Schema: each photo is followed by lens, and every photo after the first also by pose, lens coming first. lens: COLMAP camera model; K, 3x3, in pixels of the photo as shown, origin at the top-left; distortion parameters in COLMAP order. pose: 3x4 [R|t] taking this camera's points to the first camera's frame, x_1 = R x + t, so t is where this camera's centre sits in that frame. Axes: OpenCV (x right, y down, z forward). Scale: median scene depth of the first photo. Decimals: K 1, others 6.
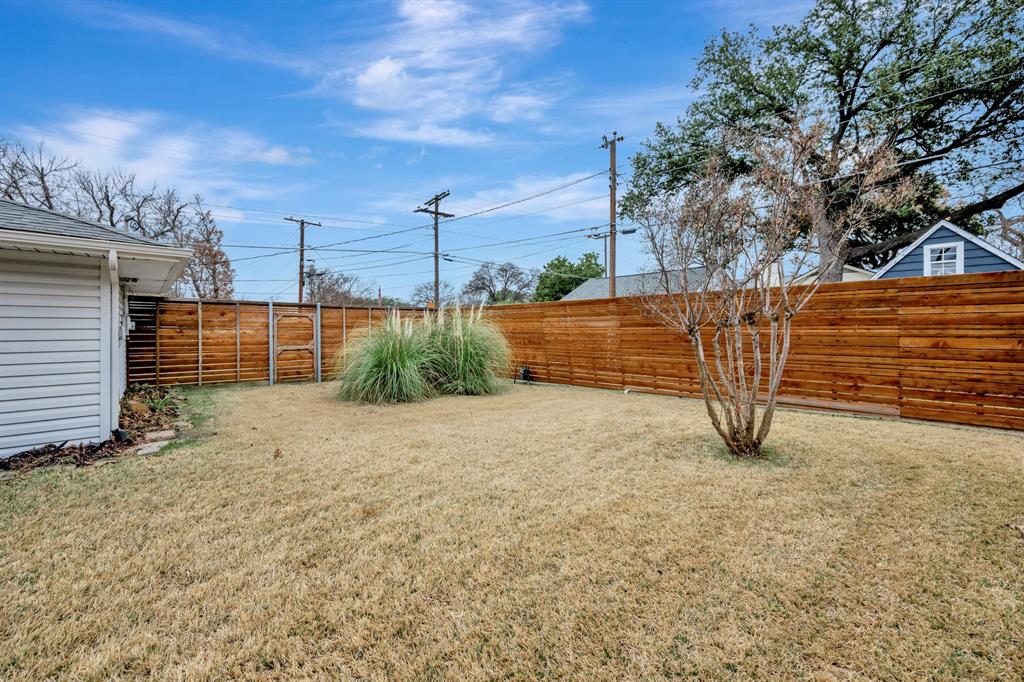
lens RADIAL K [[405.4, 0, 512.3], [0, 405.4, 323.6], [0, 0, 1]] dist [-0.001210, -0.000096]
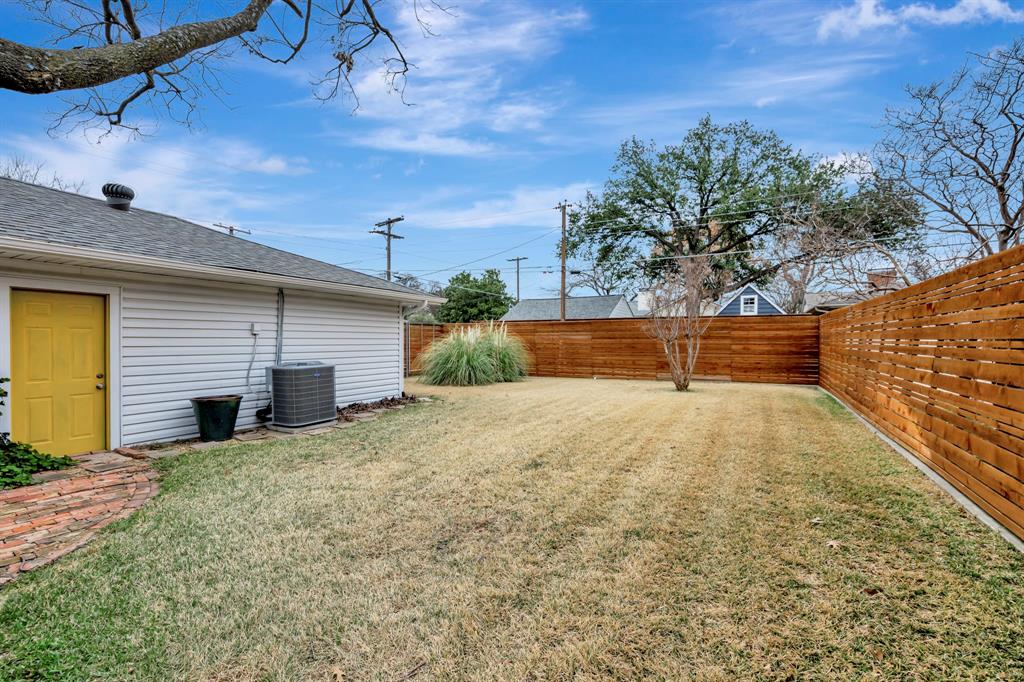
lens RADIAL K [[411.0, 0, 517.6], [0, 411.0, 338.1], [0, 0, 1]] dist [-0.001462, -0.000222]
pose [[0.956033, 0.006816, 0.293181, -0.431878], [-0.008971, 0.999942, 0.006004, -0.002468], [-0.293123, -0.008370, 0.956038, -0.423189]]
